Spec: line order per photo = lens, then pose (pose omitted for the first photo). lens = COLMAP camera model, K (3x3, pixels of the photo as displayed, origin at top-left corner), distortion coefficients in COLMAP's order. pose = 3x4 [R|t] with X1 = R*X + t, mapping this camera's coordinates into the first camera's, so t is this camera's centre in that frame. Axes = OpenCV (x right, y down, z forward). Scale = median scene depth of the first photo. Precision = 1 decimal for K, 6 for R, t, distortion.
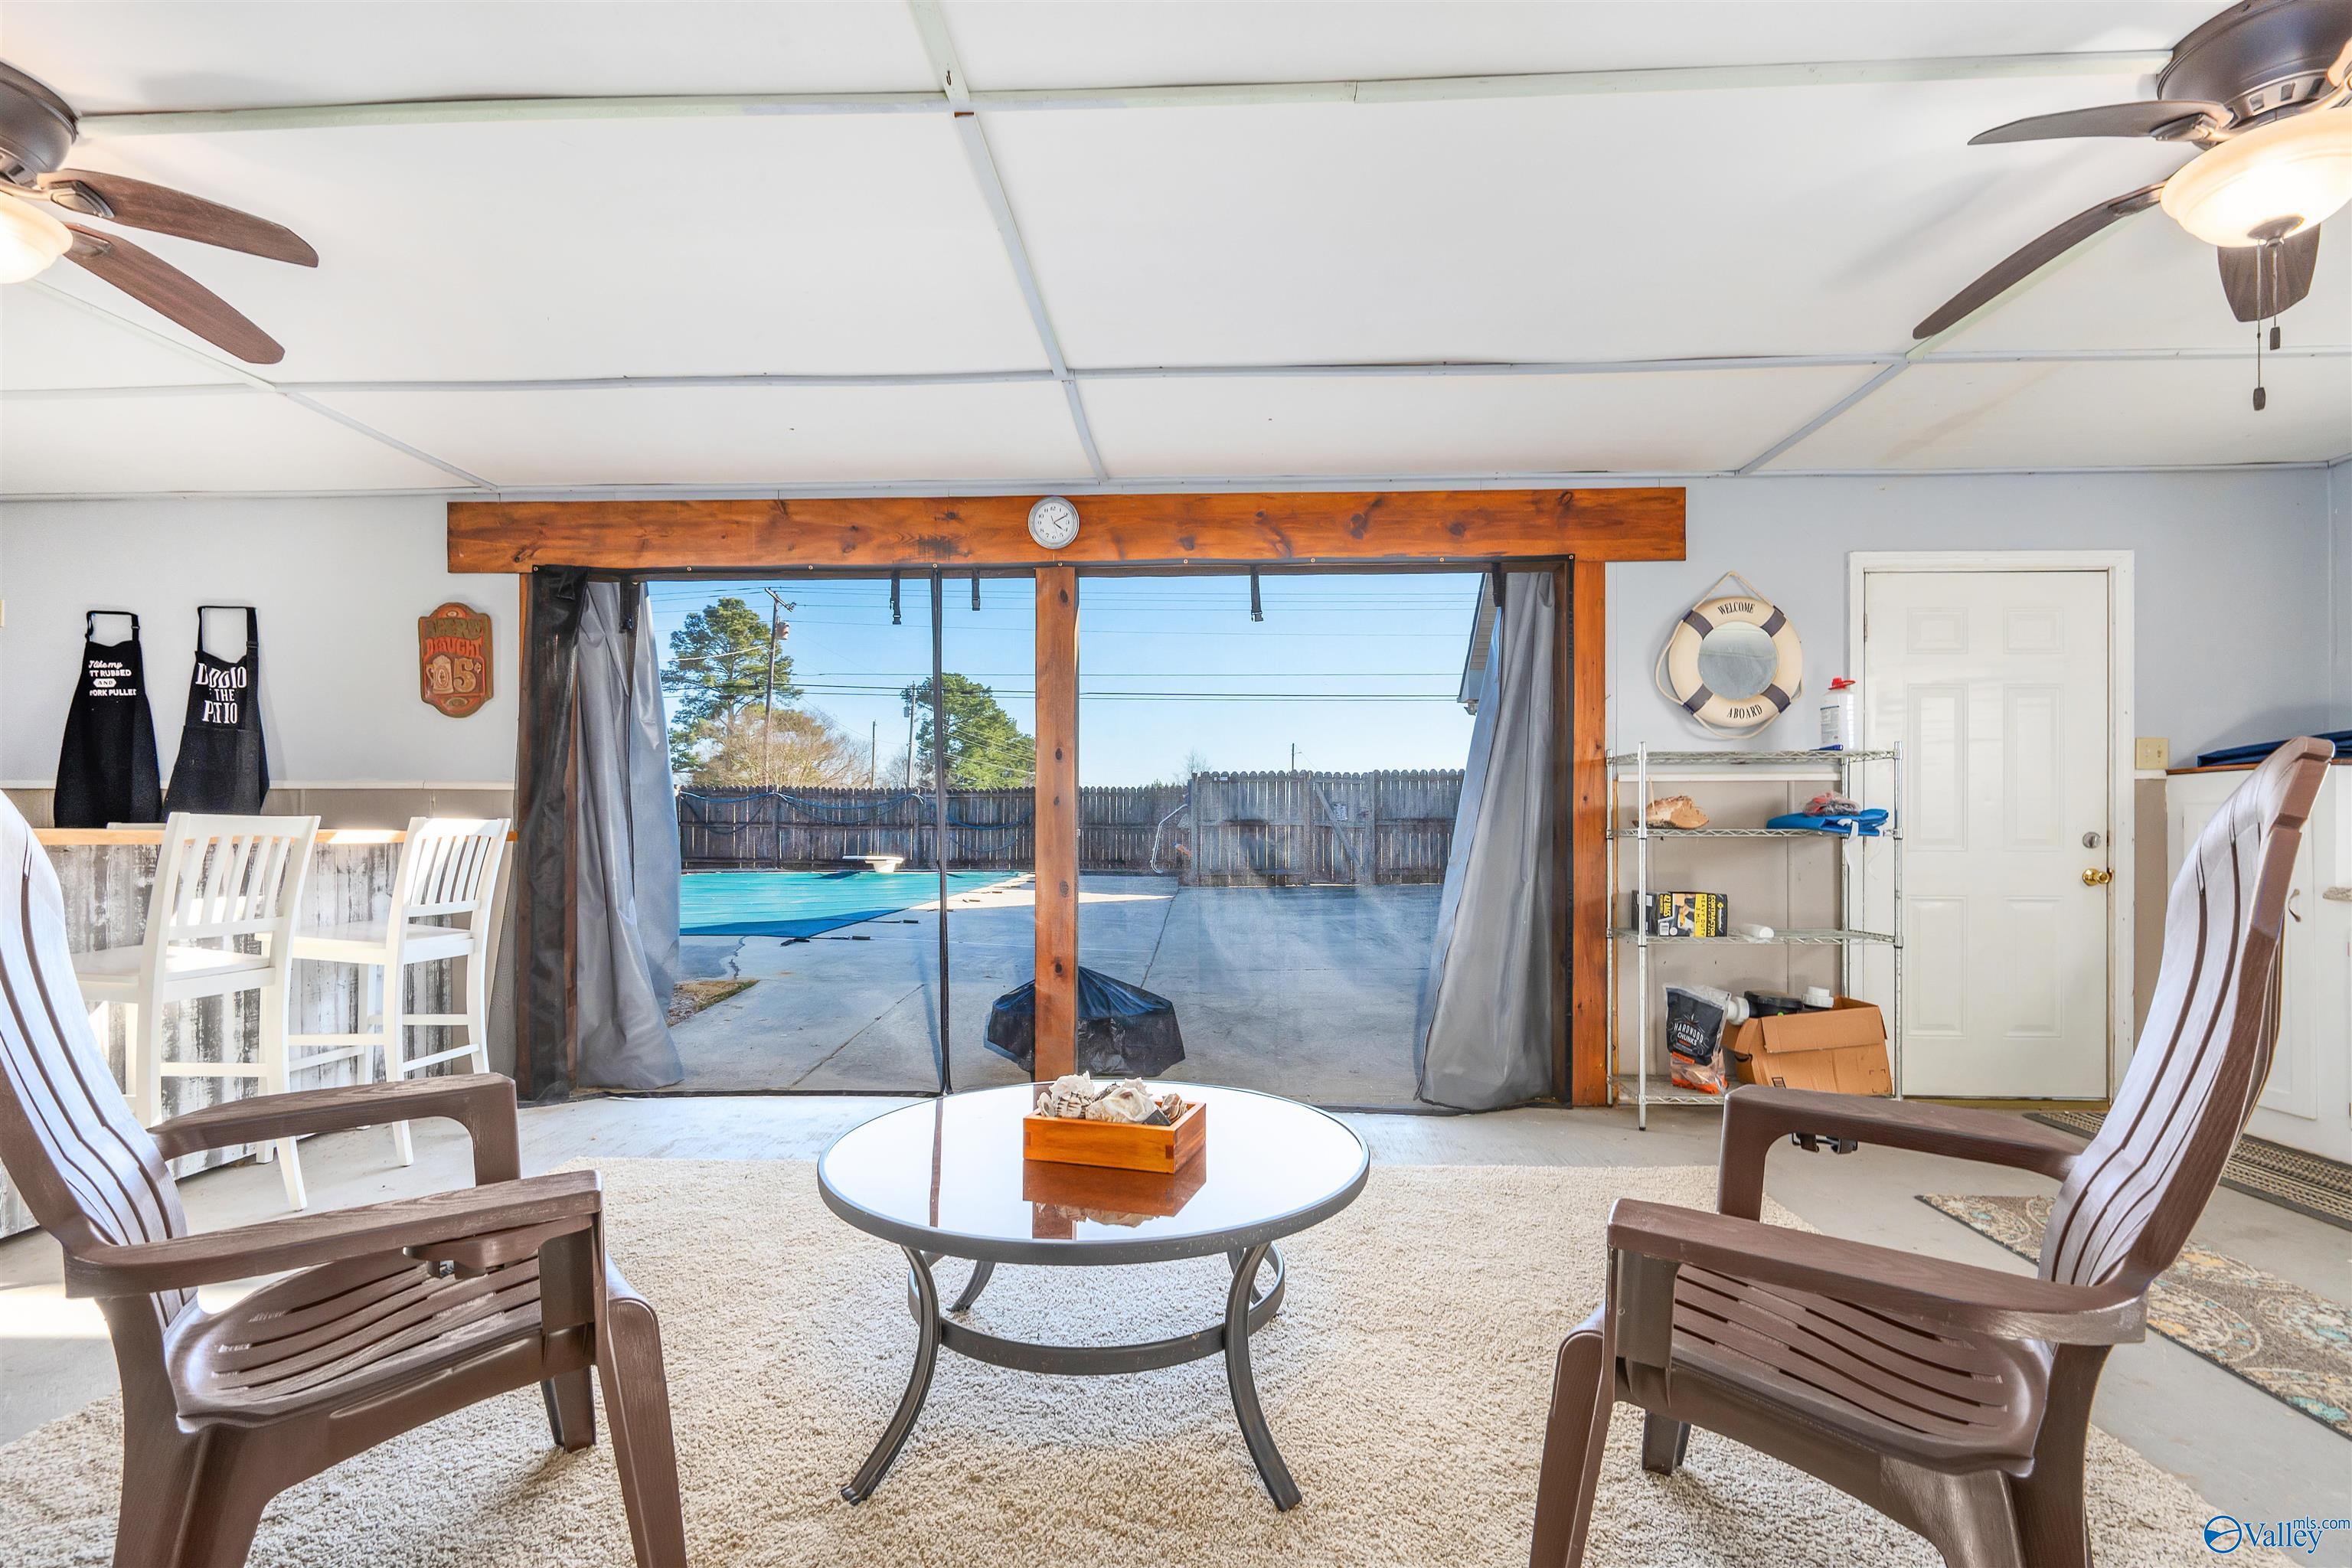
lens RADIAL K [[1070.6, 0, 1183.6], [0, 1070.6, 840.1], [0, 0, 1]] dist [0.000384, -0.000095]
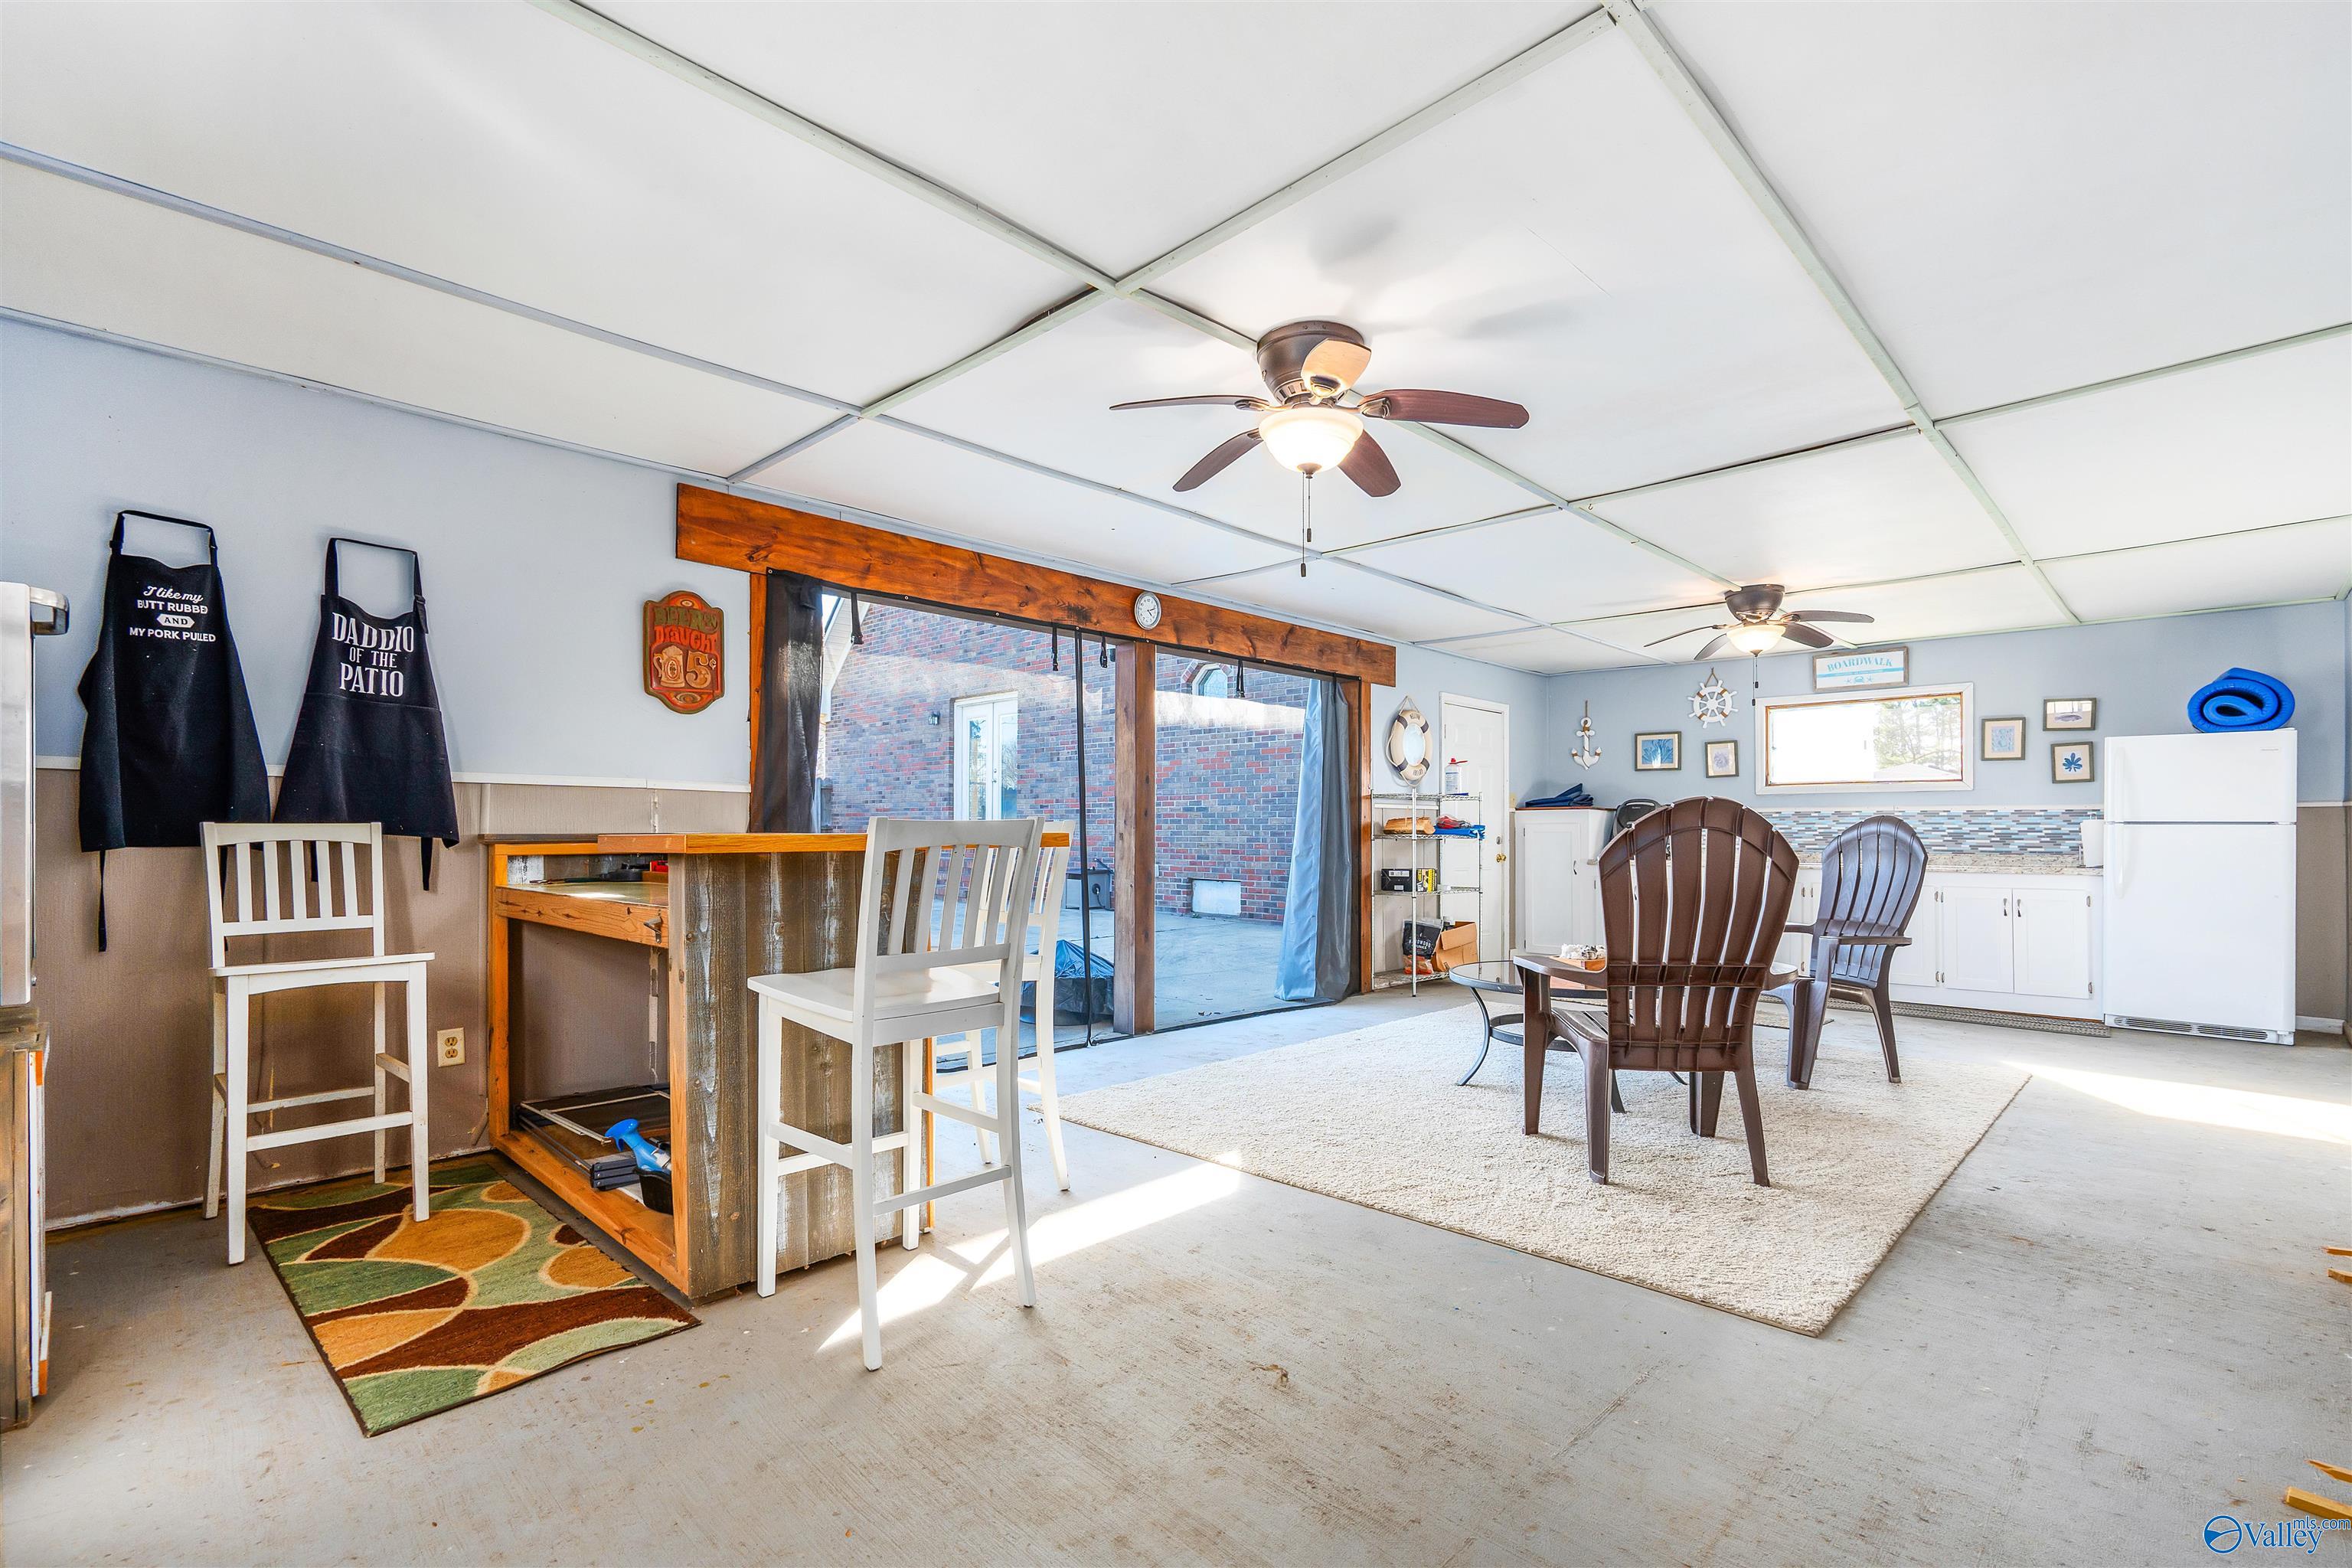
lens RADIAL K [[1070.6, 0, 1183.6], [0, 1070.6, 840.1], [0, 0, 1]] dist [0.000384, -0.000095]
pose [[0.669010, -0.002535, 0.743249, -1.089718], [0.000074, 0.999994, 0.003345, -0.006586], [-0.743254, -0.002183, 0.669006, 0.046300]]
